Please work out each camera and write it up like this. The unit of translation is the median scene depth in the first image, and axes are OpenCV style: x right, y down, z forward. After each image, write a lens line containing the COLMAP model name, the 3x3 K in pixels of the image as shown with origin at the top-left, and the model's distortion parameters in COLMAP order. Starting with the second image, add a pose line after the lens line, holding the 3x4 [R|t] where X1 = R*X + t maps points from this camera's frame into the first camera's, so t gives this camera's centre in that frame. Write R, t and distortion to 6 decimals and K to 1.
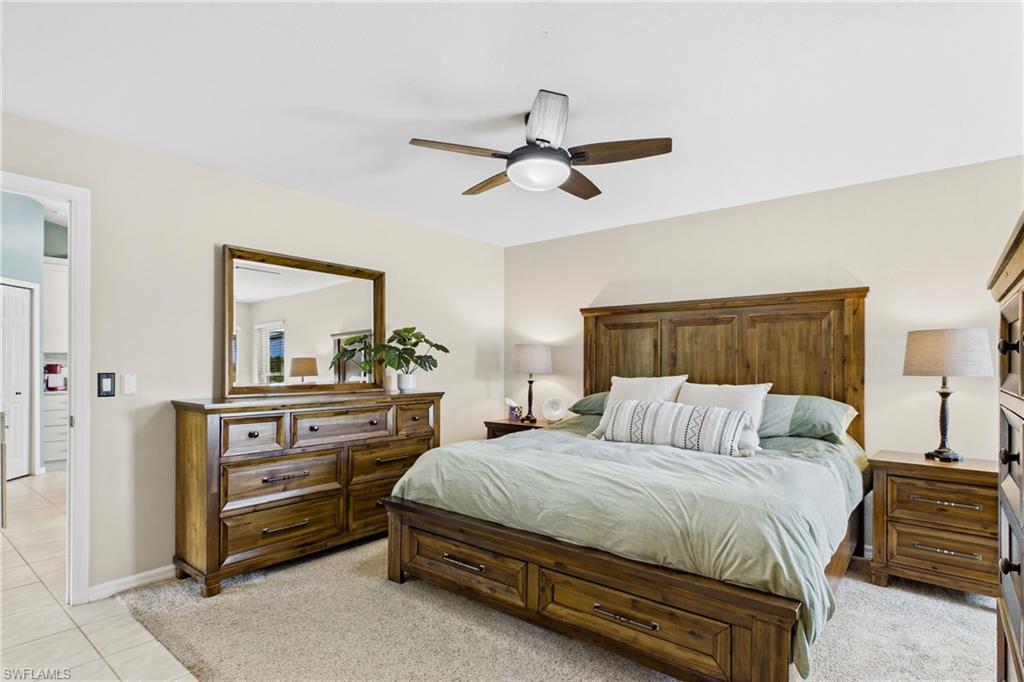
lens RADIAL K [[524.1, 0, 514.9], [0, 524.1, 362.0], [0, 0, 1]] dist [0.004731, -0.001032]
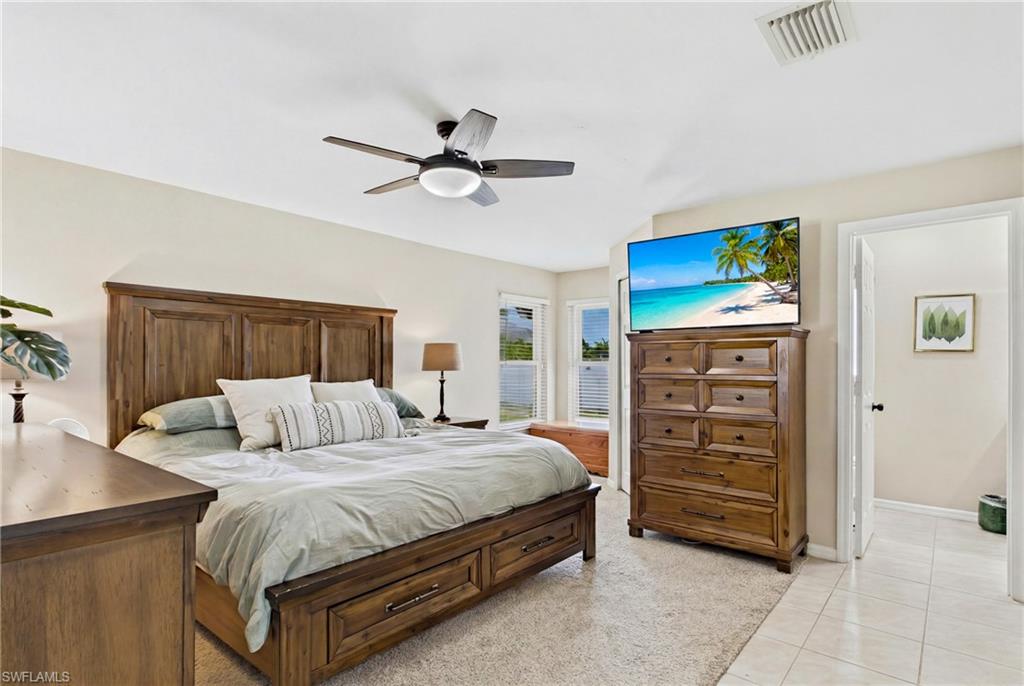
lens RADIAL K [[524.1, 0, 513.0], [0, 524.1, 361.9], [0, 0, 1]] dist [0.004731, -0.001032]
pose [[0.030913, 0.000764, 0.999522, -0.839859], [-0.000945, 0.999999, -0.000736, 0.001114], [-0.999522, -0.000922, 0.030913, 0.723788]]
